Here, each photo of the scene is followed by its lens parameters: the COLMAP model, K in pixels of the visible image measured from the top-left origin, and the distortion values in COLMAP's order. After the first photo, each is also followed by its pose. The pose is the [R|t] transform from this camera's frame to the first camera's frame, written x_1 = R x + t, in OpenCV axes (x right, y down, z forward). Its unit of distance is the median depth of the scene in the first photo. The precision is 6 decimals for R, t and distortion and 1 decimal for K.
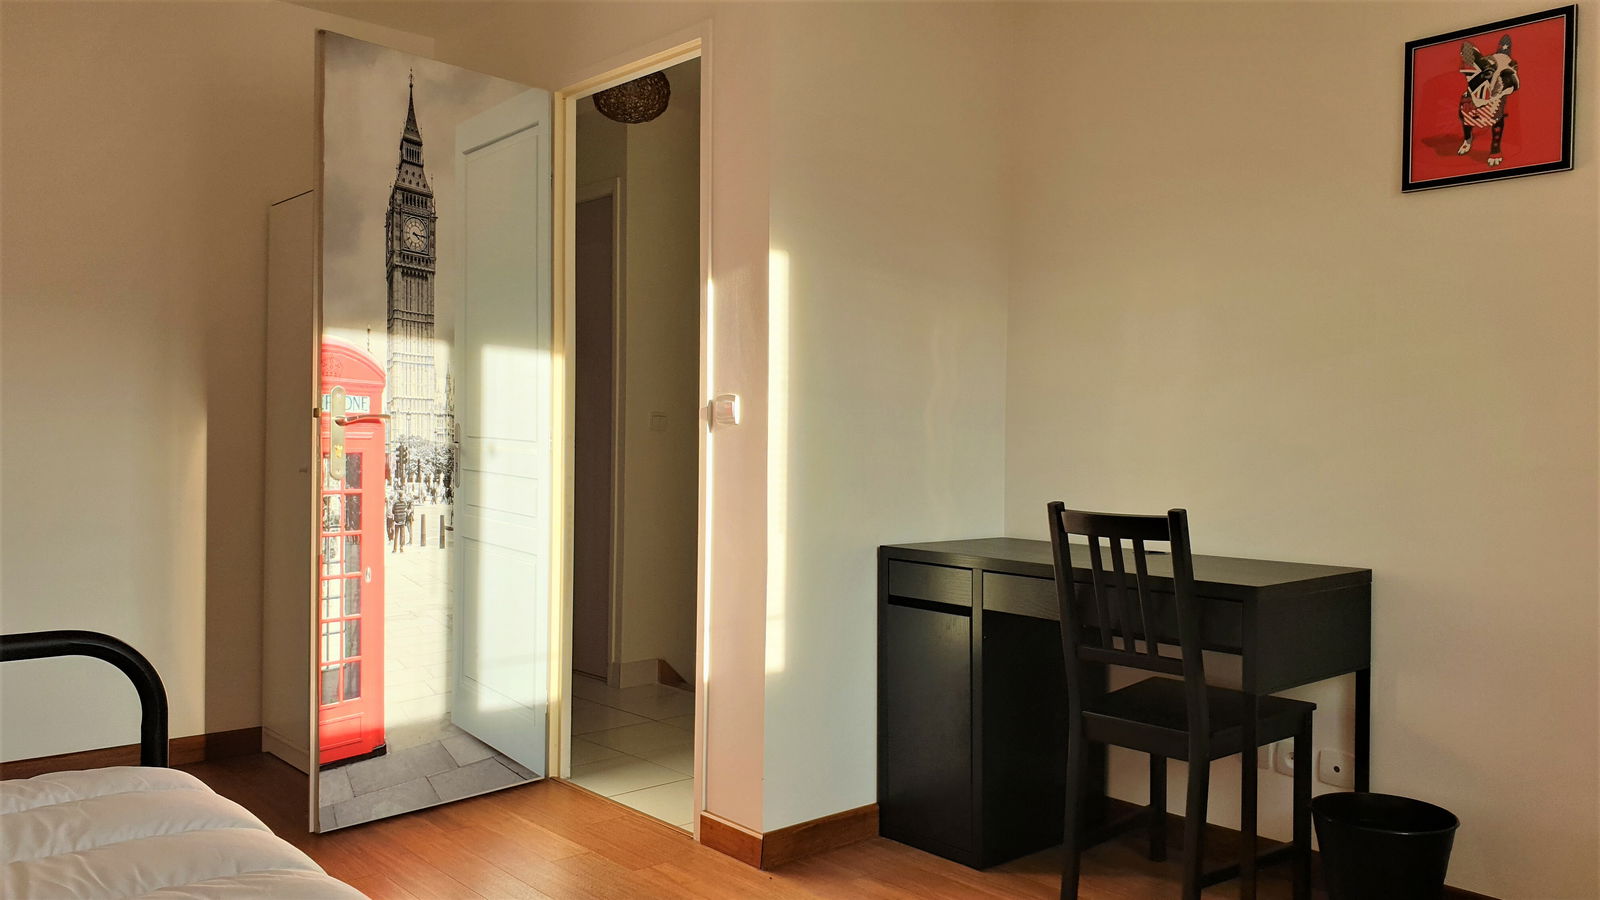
lens RADIAL K [[1248.9, 0, 786.6], [0, 1248.9, 439.9], [0, 0, 1]] dist [0.089714, -0.194174]
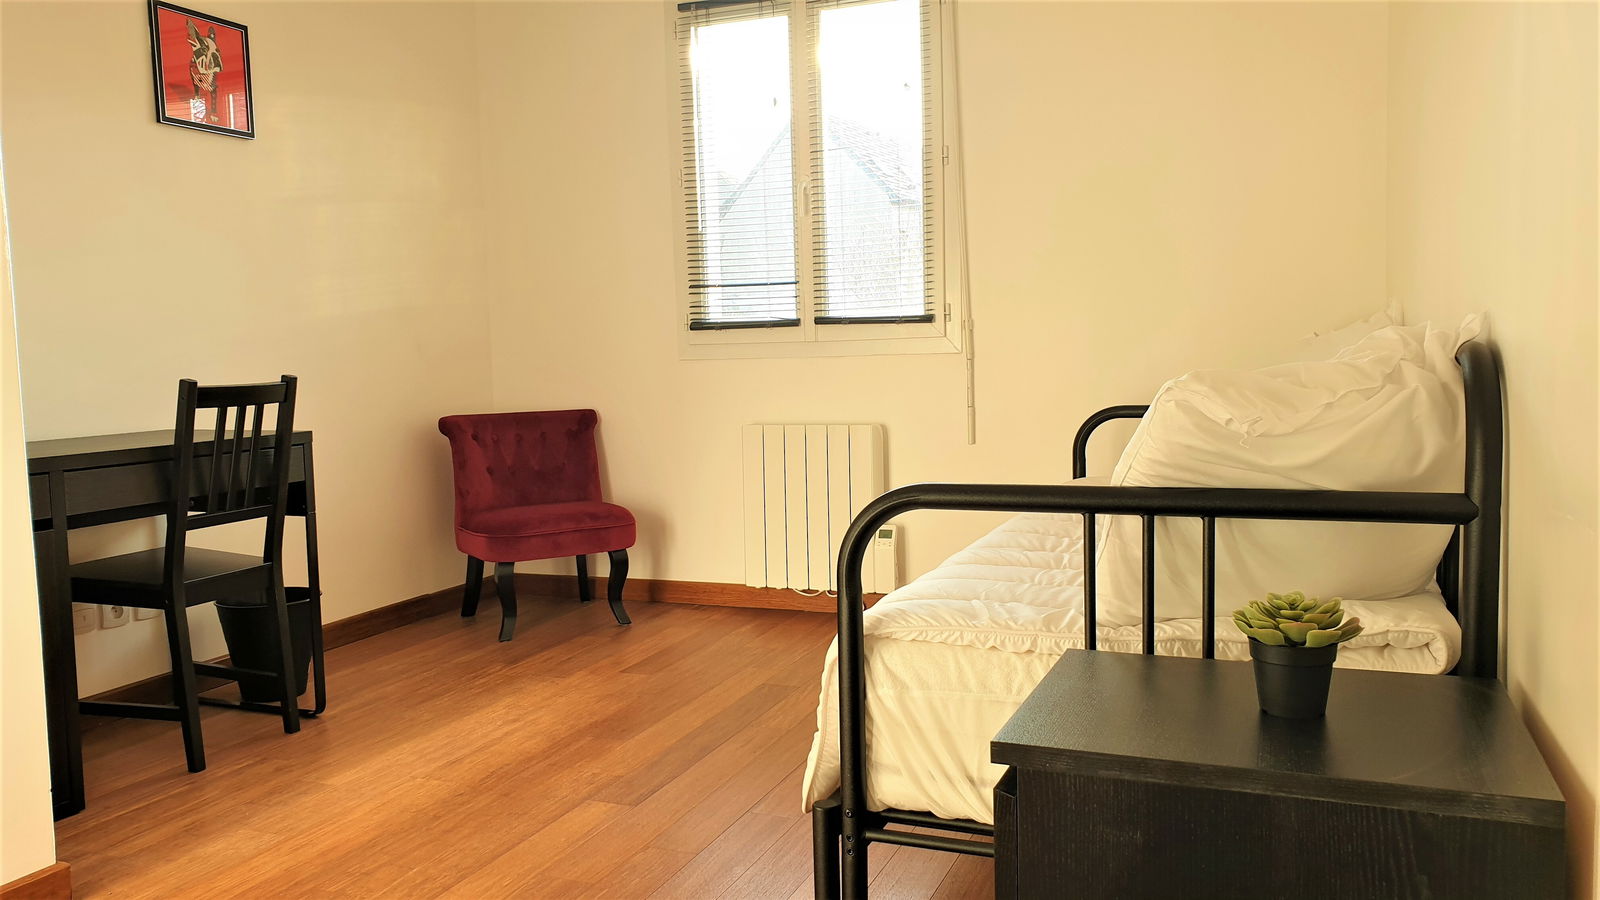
lens RADIAL K [[1248.9, 0, 786.6], [0, 1248.9, 439.9], [0, 0, 1]] dist [0.089714, -0.194174]
pose [[-0.449857, -0.060577, 0.891044, -0.943489], [0.022336, 0.996622, 0.079031, 0.030024], [-0.892821, 0.055455, -0.446984, 1.066555]]
